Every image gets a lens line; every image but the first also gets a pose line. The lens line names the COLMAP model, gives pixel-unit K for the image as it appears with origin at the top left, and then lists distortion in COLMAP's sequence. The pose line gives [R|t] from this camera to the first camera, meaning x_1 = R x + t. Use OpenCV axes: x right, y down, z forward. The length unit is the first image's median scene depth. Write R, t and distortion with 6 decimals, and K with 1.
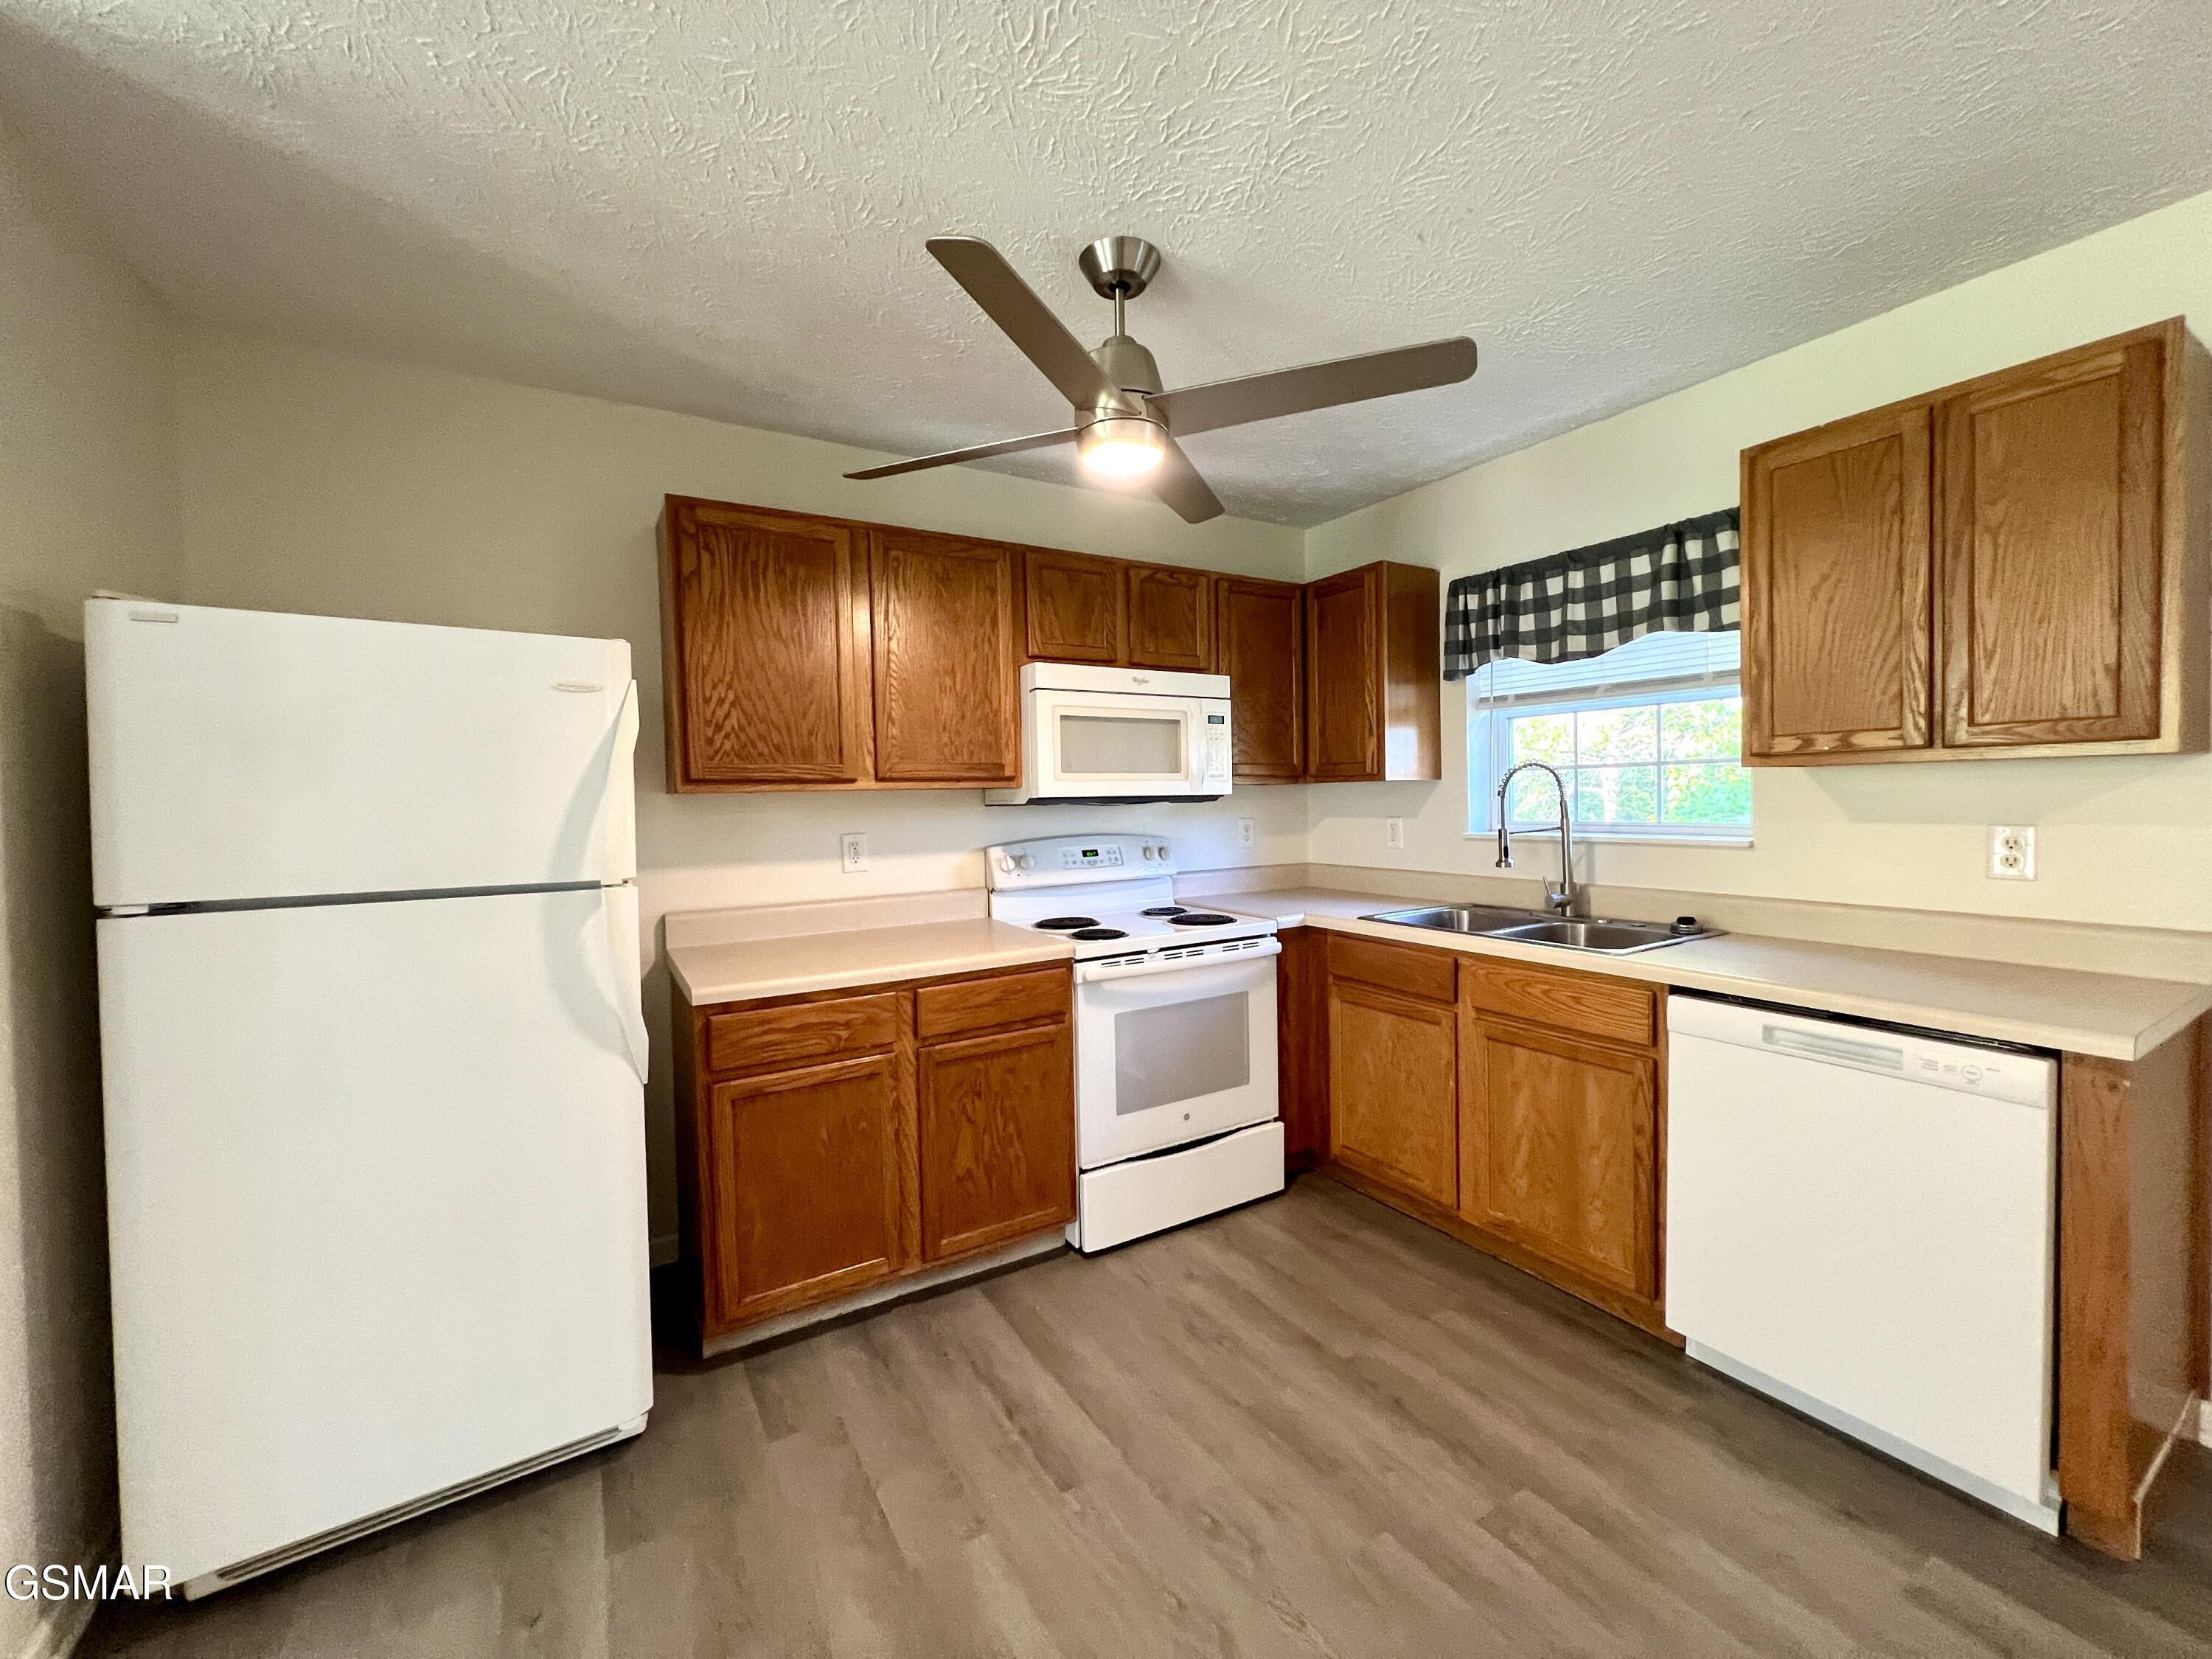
lens RADIAL K [[884.3, 0, 1101.0], [0, 884.3, 823.8], [0, 0, 1]] dist [-0.002386, 0.001007]
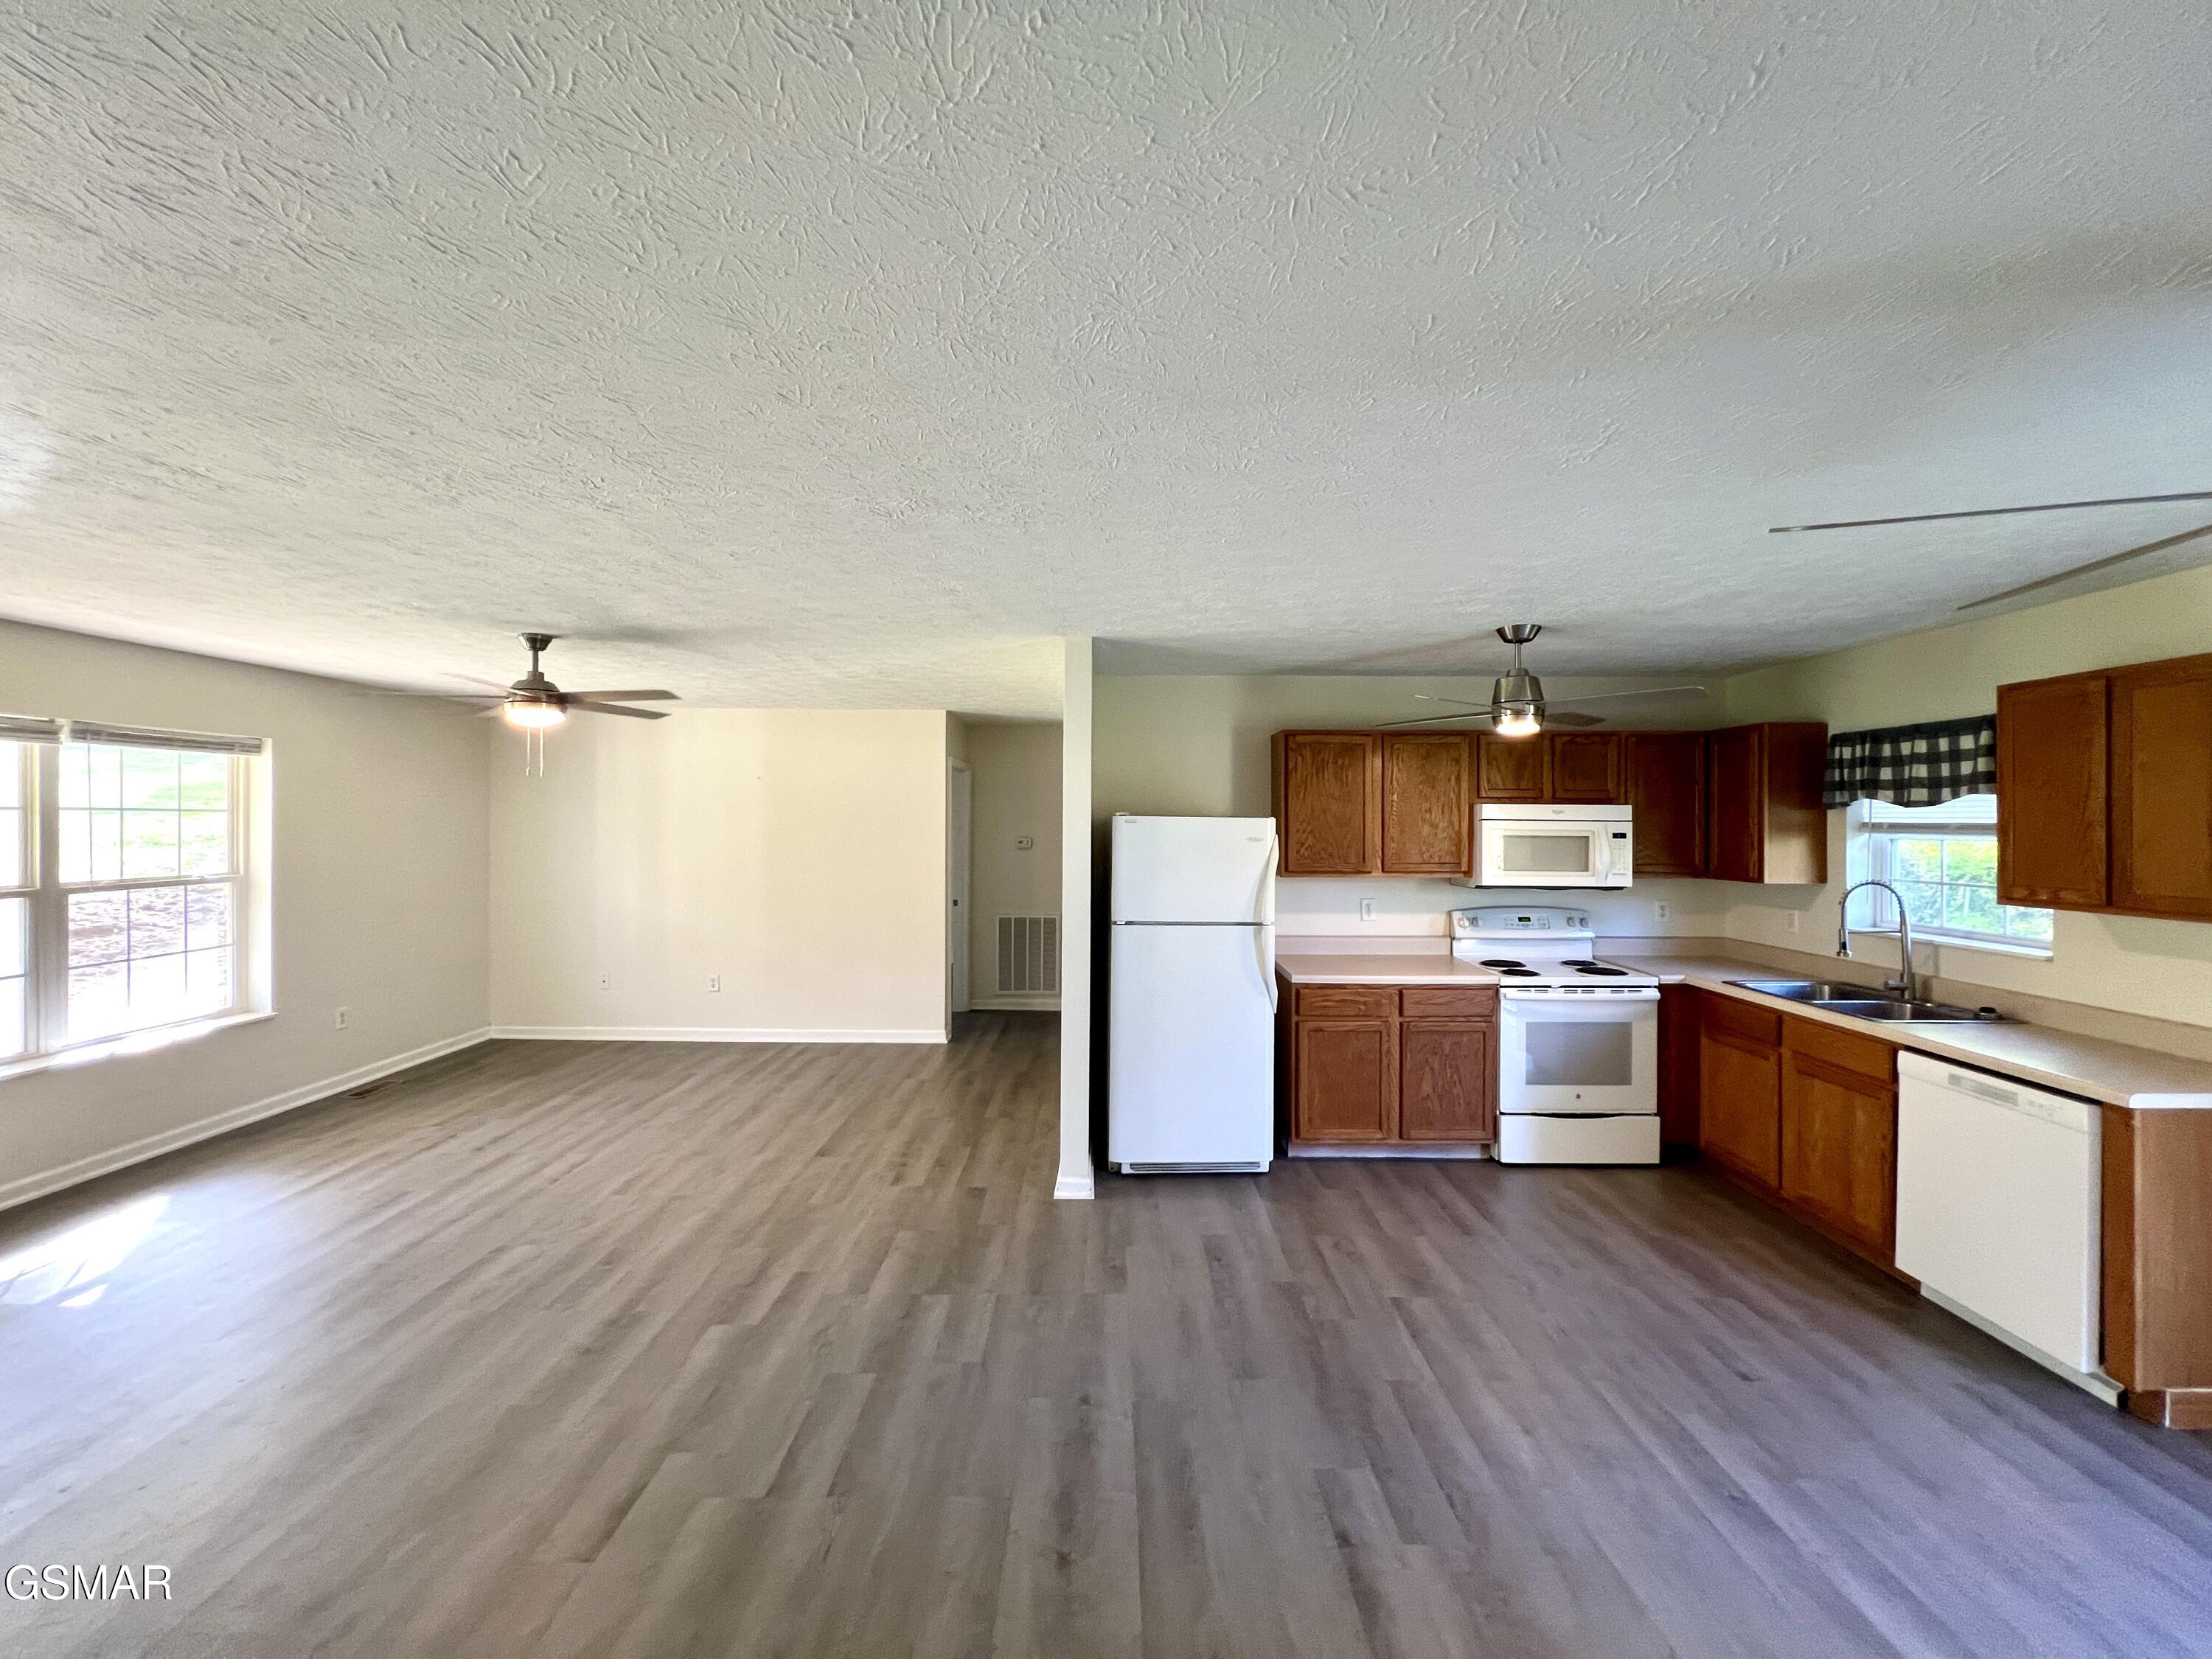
lens RADIAL K [[884.3, 0, 1101.7], [0, 884.3, 821.1], [0, 0, 1]] dist [-0.002386, 0.001007]
pose [[0.853243, 0.022978, -0.521007, 0.197069], [-0.037864, 0.999122, -0.017945, -0.101938], [0.520137, 0.035039, 0.853364, -0.855701]]
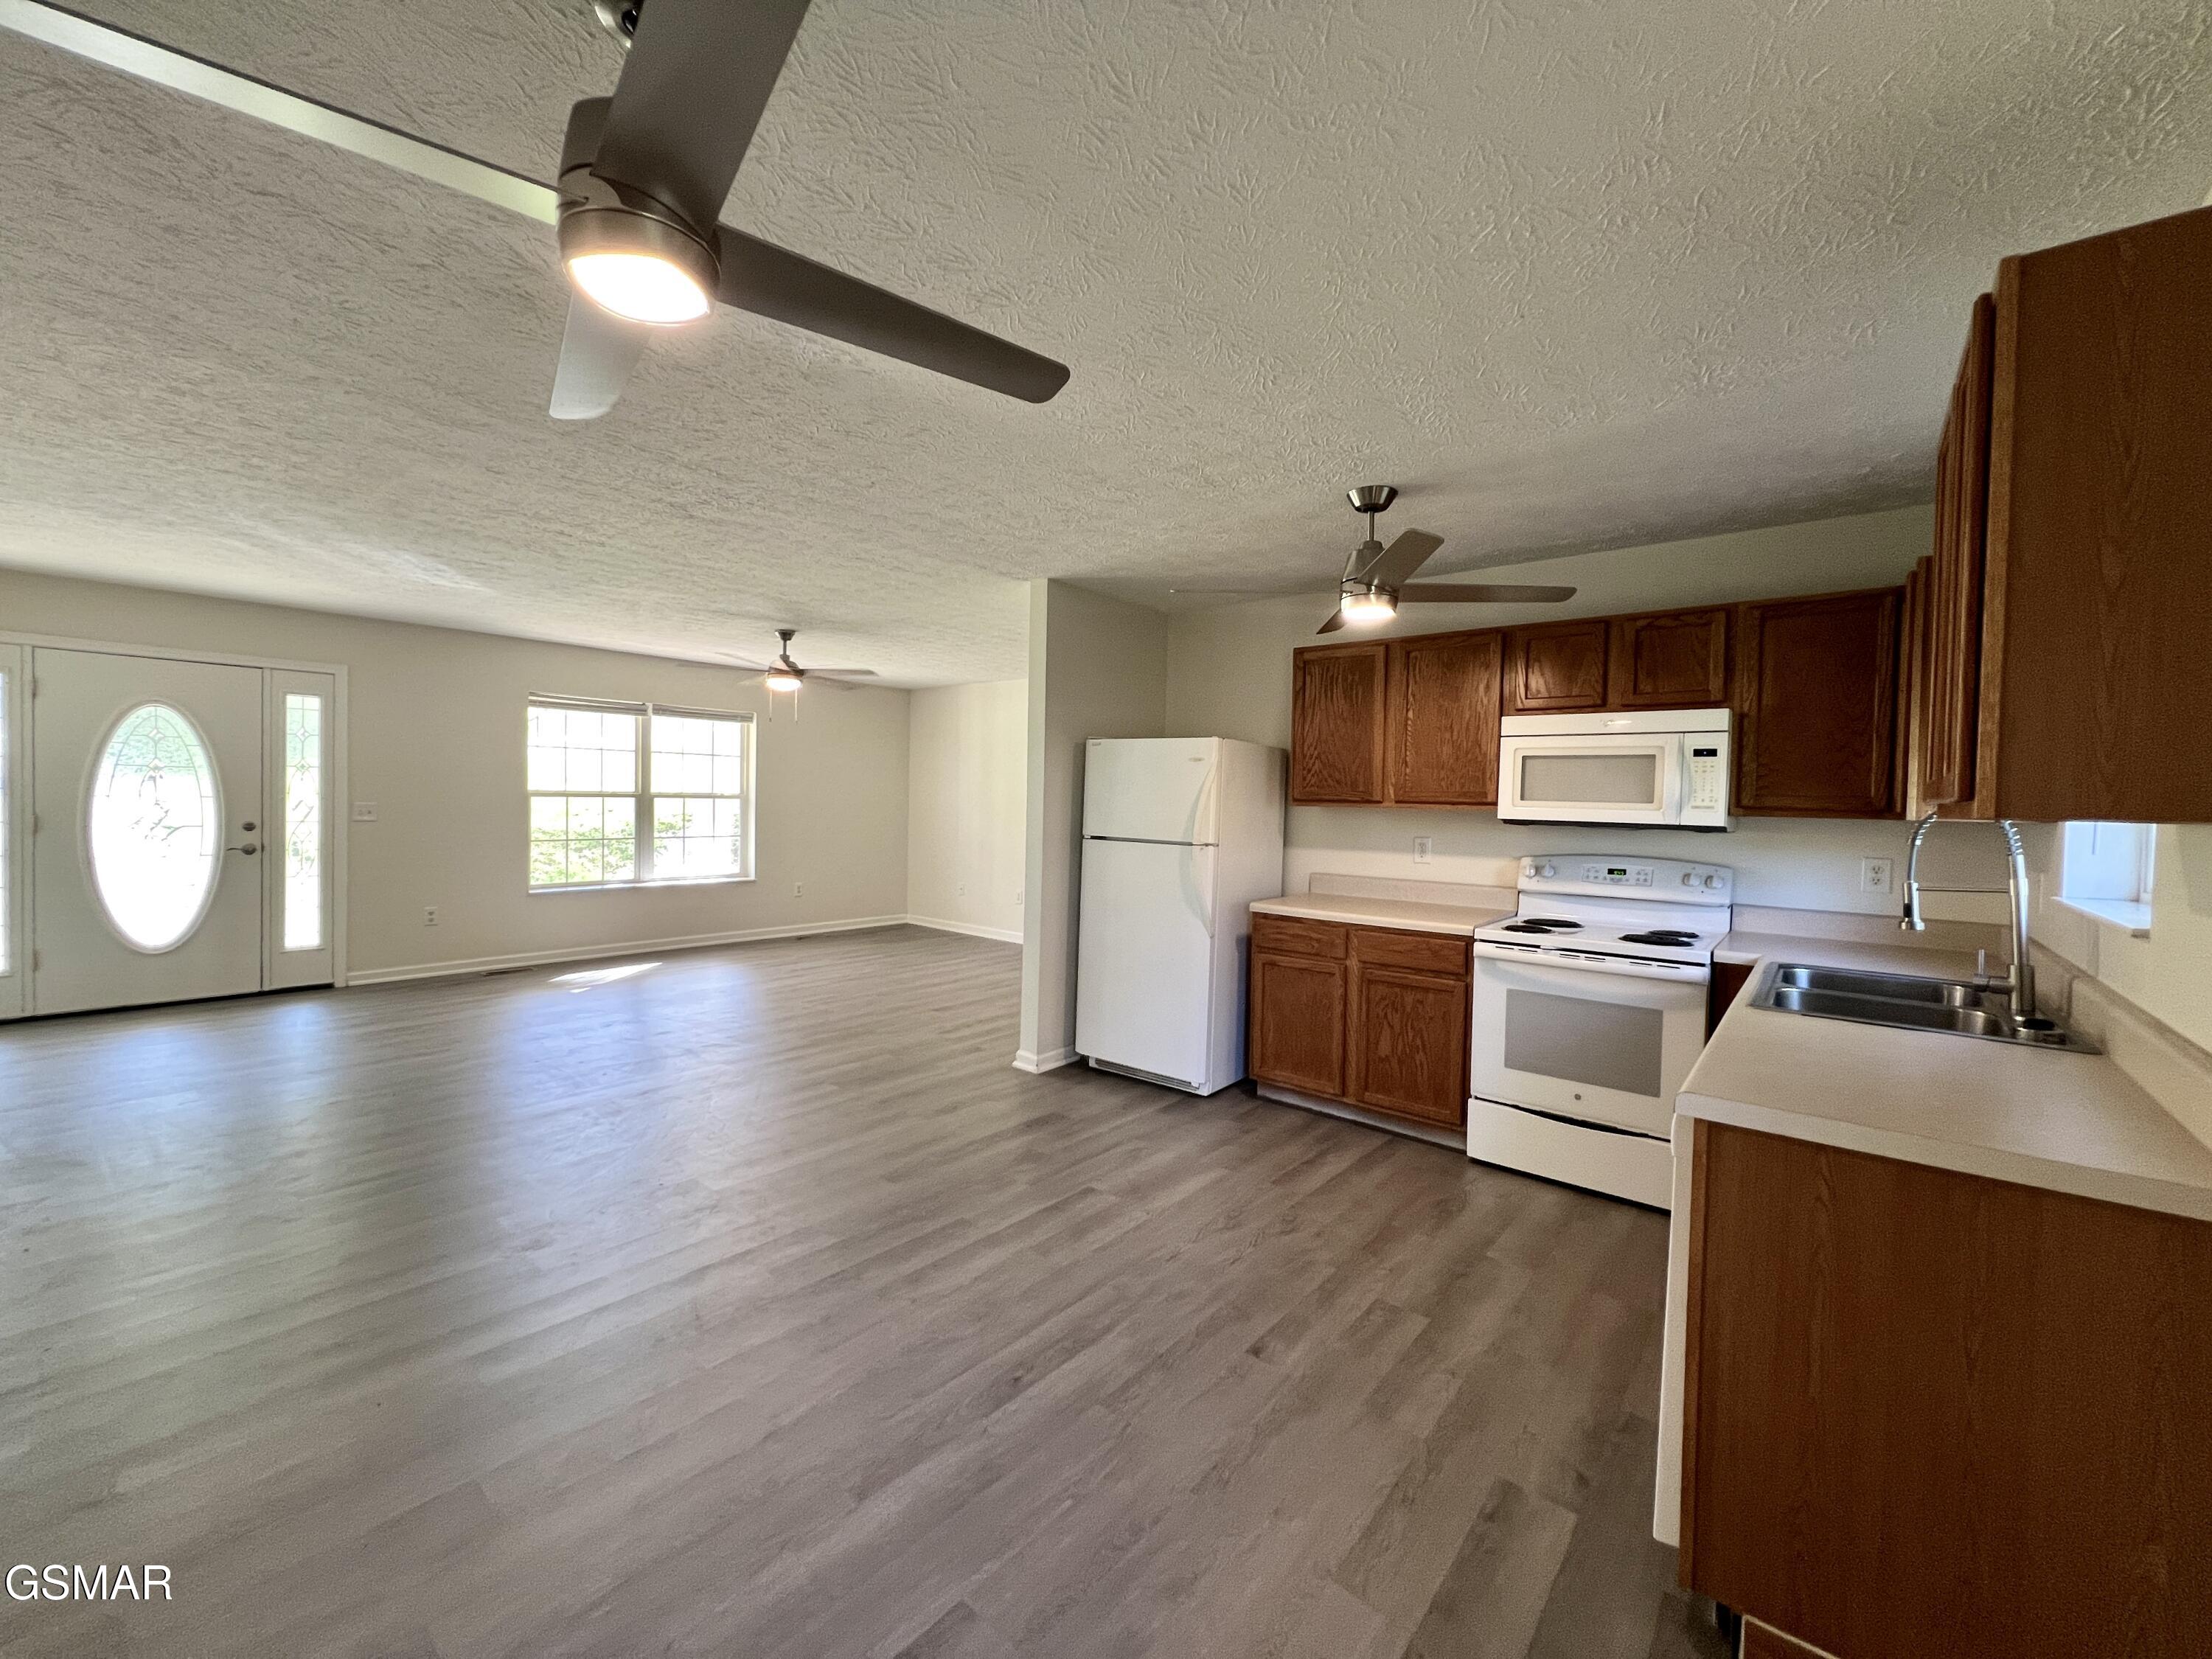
lens RADIAL K [[884.3, 0, 1100.4], [0, 884.3, 820.2], [0, 0, 1]] dist [-0.002386, 0.001007]
pose [[0.320716, 0.049222, -0.945895, 1.079269], [-0.059938, 0.997702, 0.031595, -0.036518], [0.945277, 0.046562, 0.322930, 0.009099]]
